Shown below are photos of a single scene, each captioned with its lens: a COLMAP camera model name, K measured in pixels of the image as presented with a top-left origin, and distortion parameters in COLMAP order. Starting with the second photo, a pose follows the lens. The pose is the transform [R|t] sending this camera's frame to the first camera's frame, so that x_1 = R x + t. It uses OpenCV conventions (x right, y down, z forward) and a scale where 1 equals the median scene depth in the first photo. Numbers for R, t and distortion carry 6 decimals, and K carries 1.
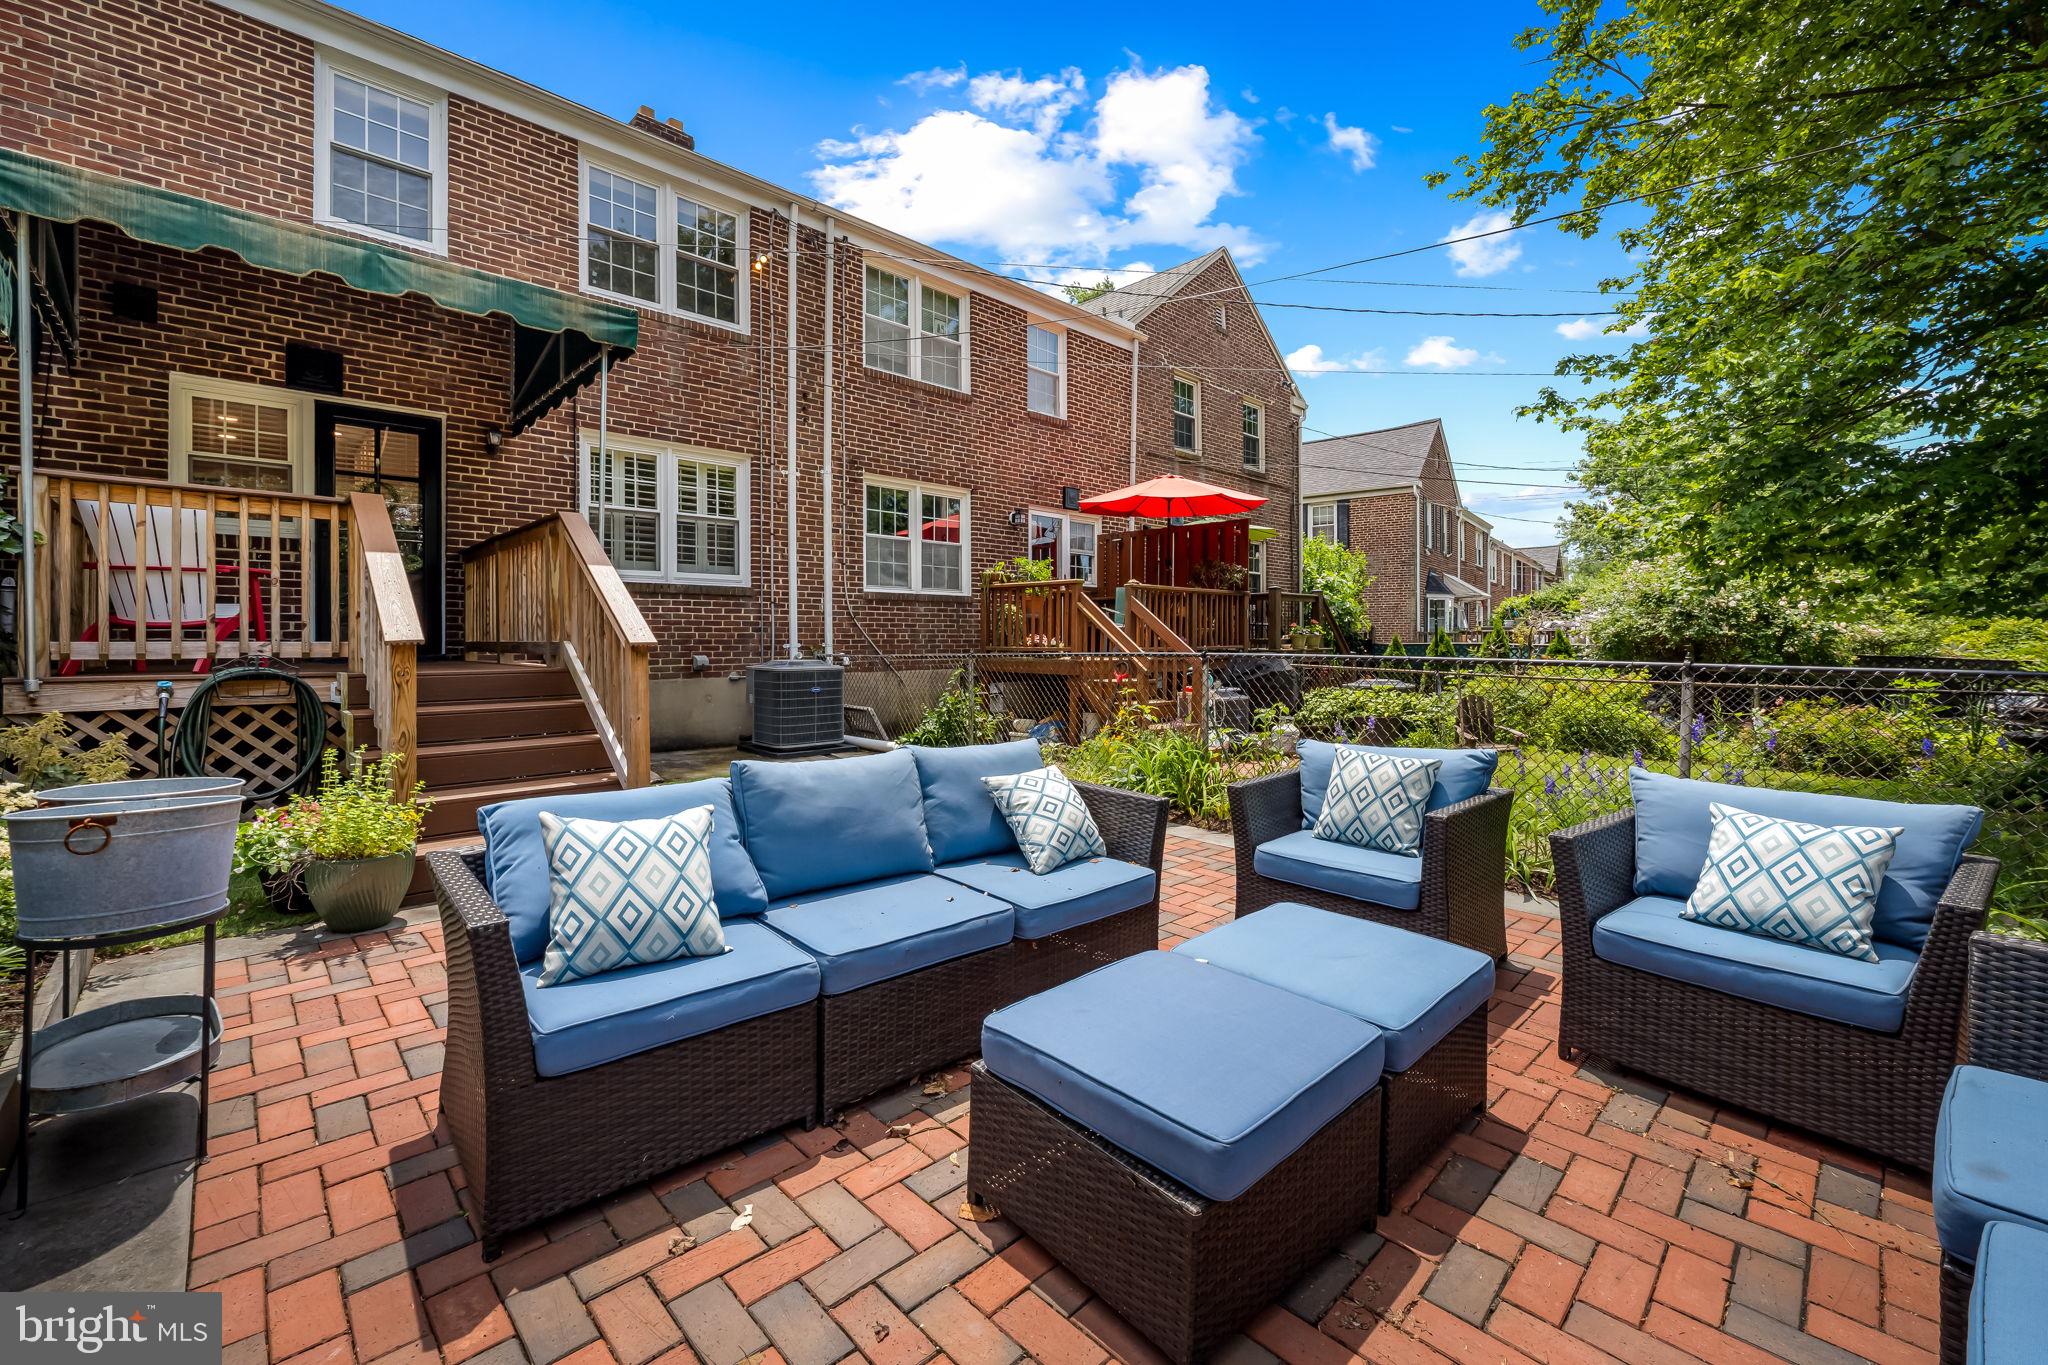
lens RADIAL K [[832.5, 0, 1033.6], [0, 832.5, 637.9], [0, 0, 1]] dist [-0.004840, 0.000385]
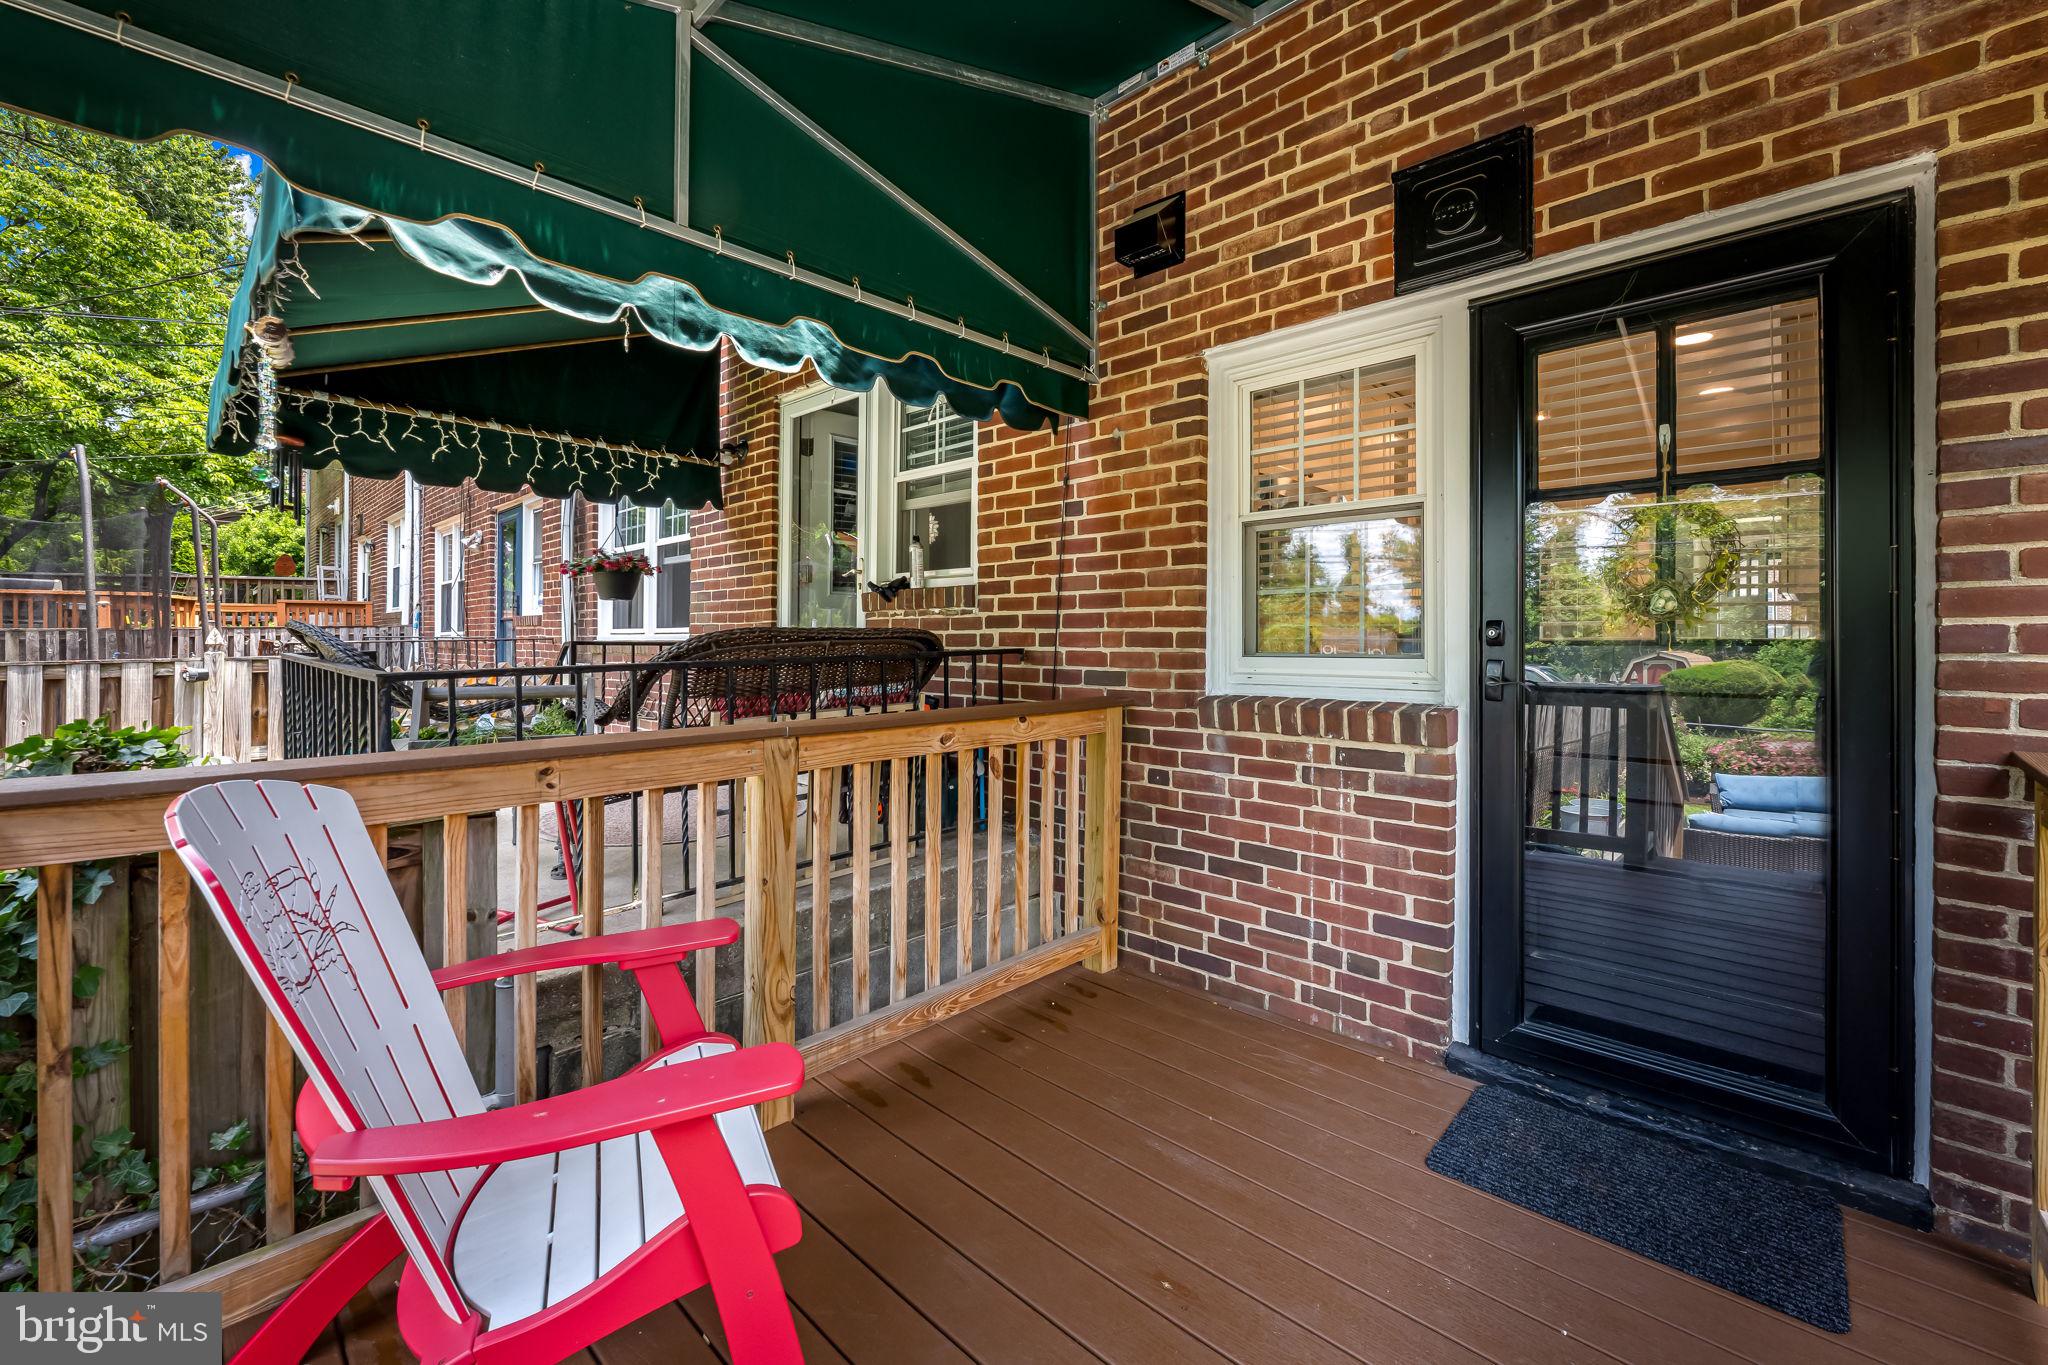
lens RADIAL K [[832.5, 0, 1015.0], [0, 832.5, 631.4], [0, 0, 1]] dist [-0.004840, 0.000385]
pose [[0.036647, -0.004849, -0.999317, -0.421078], [-0.000299, 0.999988, -0.004863, -0.118022], [0.999328, 0.000477, 0.036645, 0.635297]]
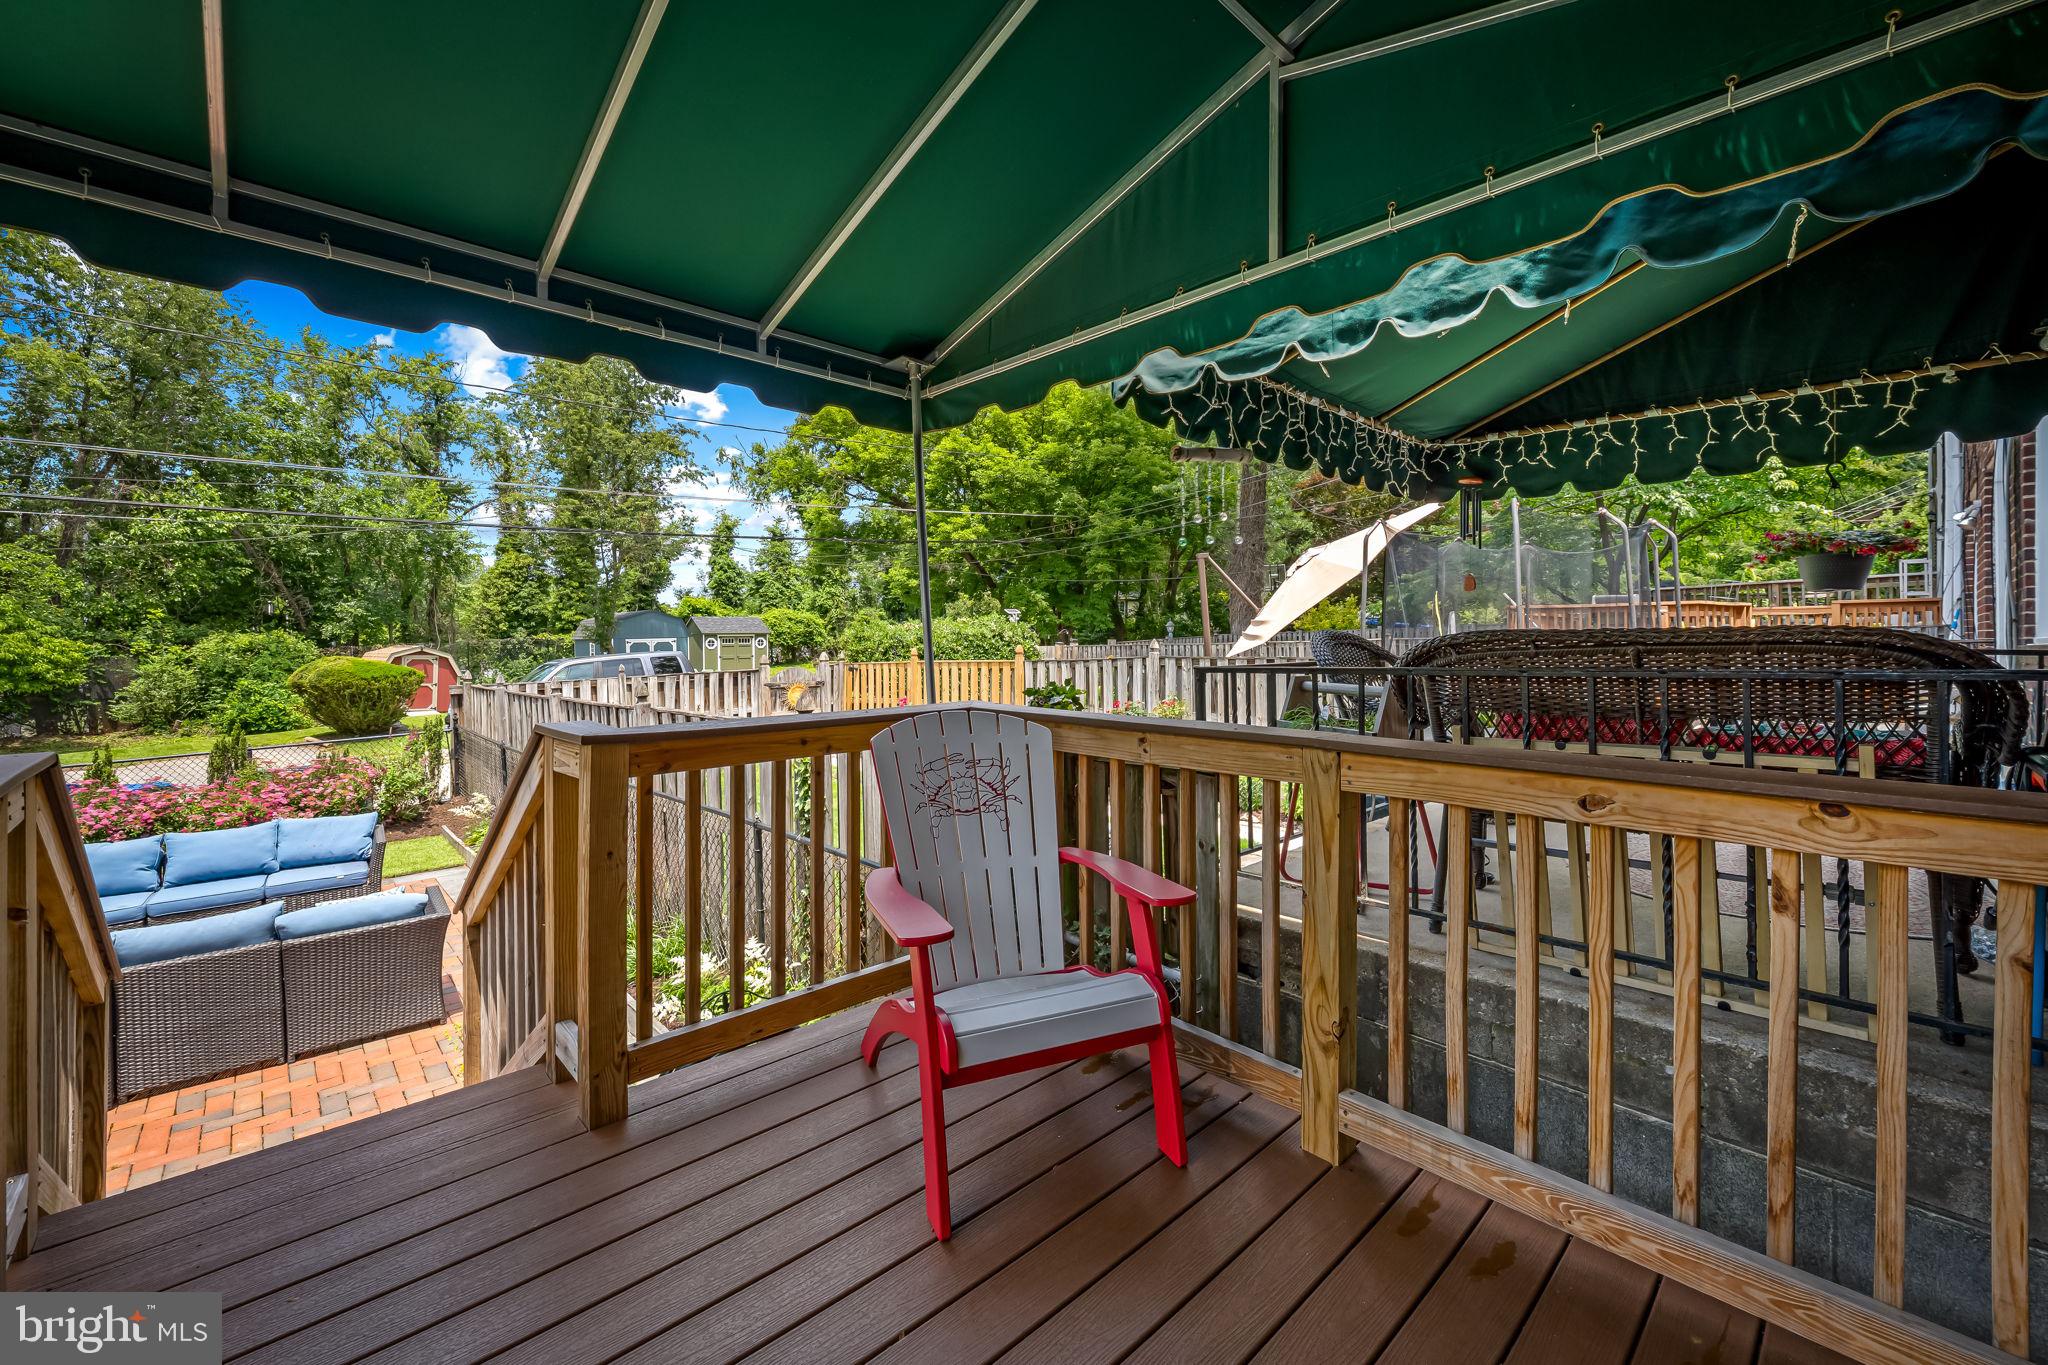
lens RADIAL K [[832.5, 0, 1033.4], [0, 832.5, 638.6], [0, 0, 1]] dist [-0.004840, 0.000385]
pose [[-0.999968, 0.004856, 0.006282, -0.550882], [0.004835, 0.999983, -0.003279, -0.118288], [-0.006298, -0.003249, -0.999975, 0.767203]]
